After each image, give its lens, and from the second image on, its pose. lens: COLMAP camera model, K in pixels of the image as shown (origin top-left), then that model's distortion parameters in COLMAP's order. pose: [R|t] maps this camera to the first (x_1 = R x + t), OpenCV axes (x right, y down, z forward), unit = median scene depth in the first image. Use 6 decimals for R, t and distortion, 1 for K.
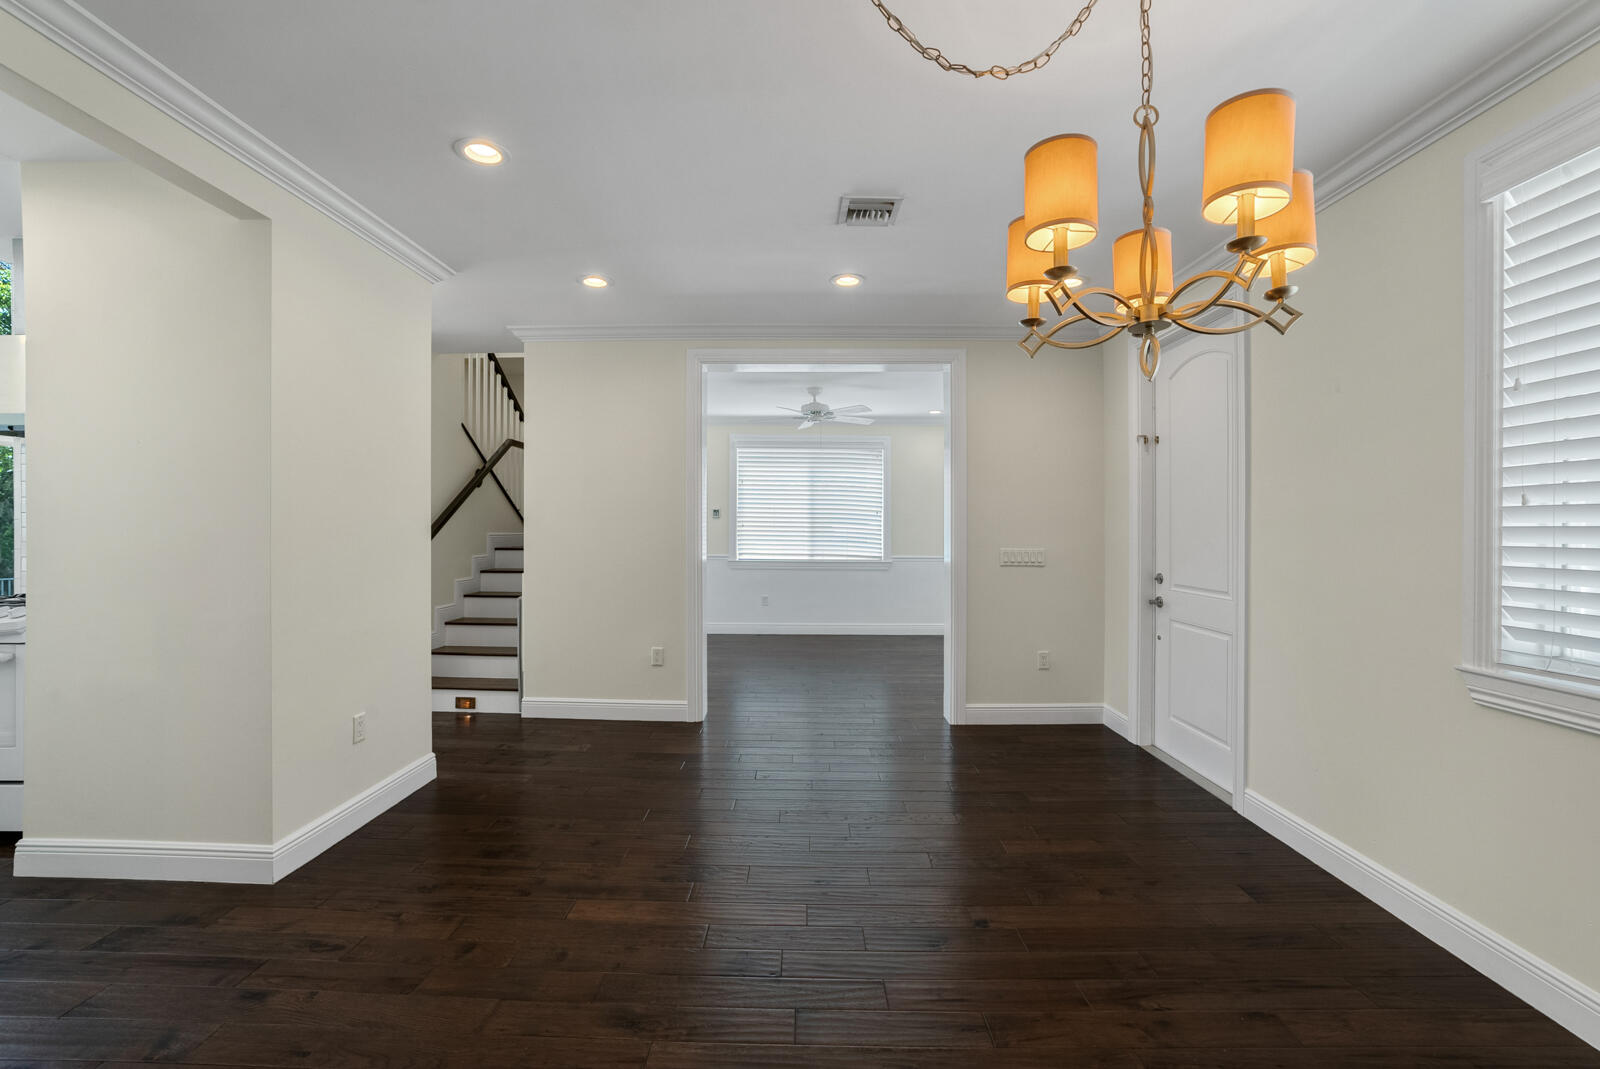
lens RADIAL K [[668.6, 0, 800.1], [0, 668.6, 545.8], [0, 0, 1]] dist [-0.034271, 0.000757]
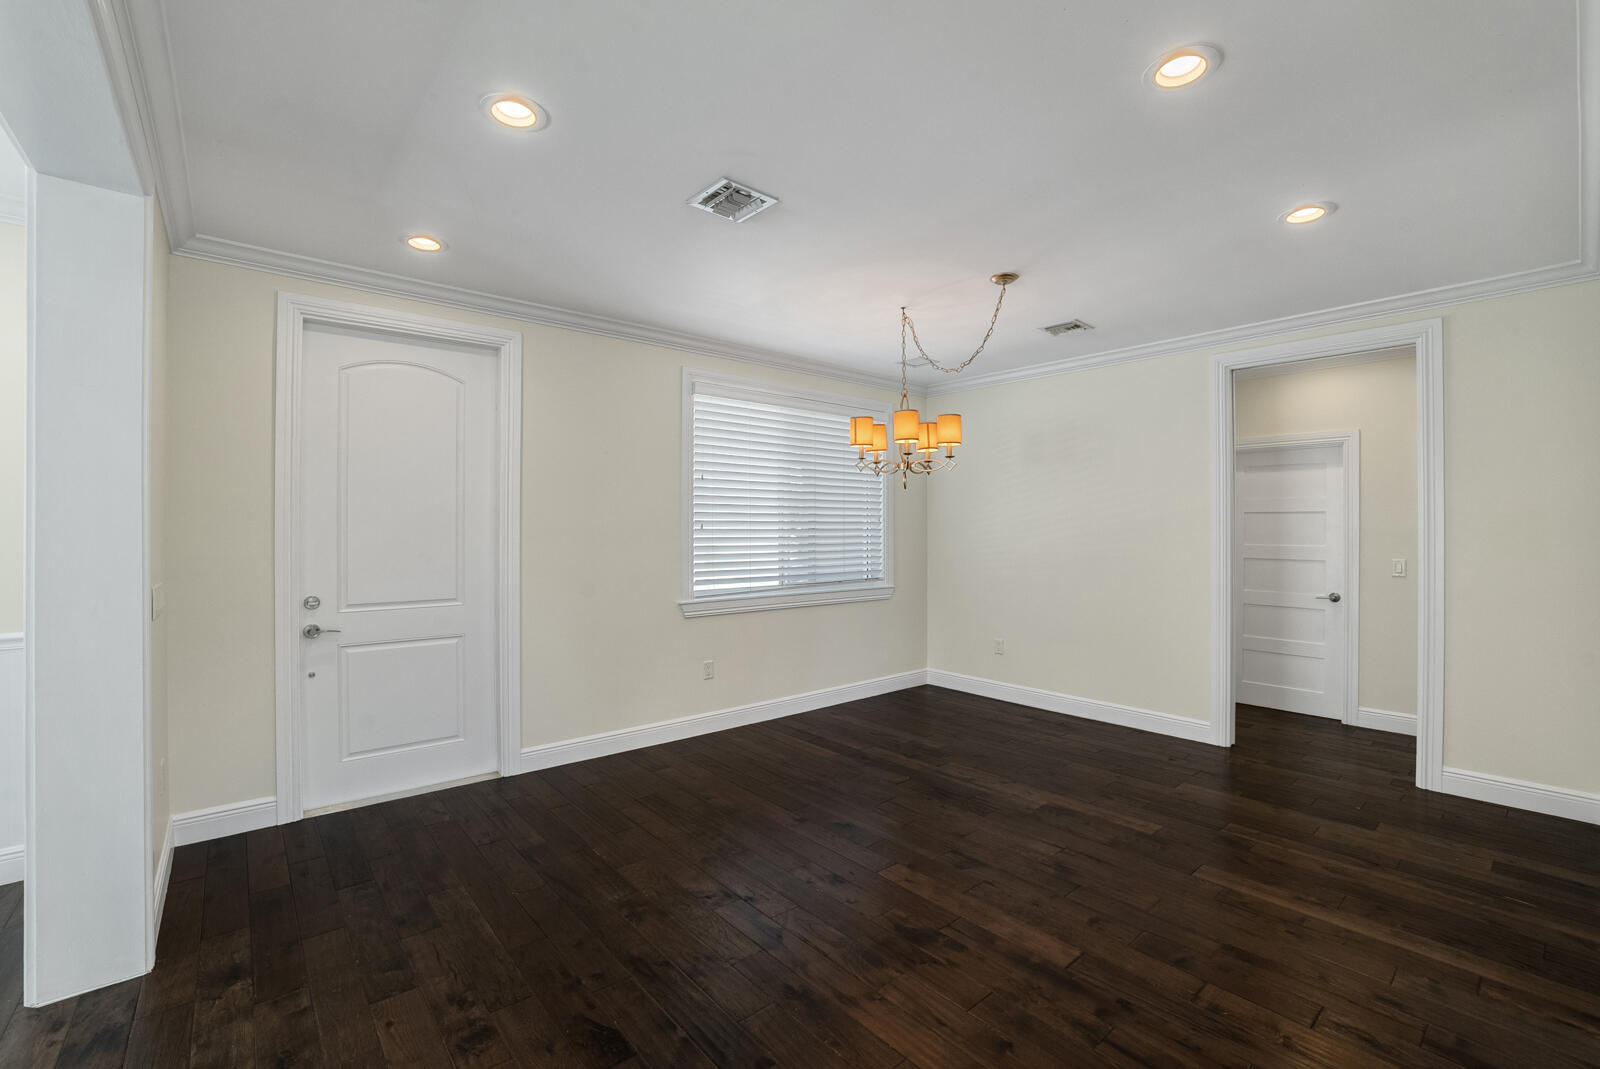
lens RADIAL K [[668.6, 0, 795.6], [0, 668.6, 527.8], [0, 0, 1]] dist [-0.034271, 0.000757]
pose [[-0.641756, -0.000380, 0.766909, -0.416404], [0.014843, 0.999806, 0.012915, -0.039447], [-0.766765, 0.019671, -0.641626, 0.975255]]
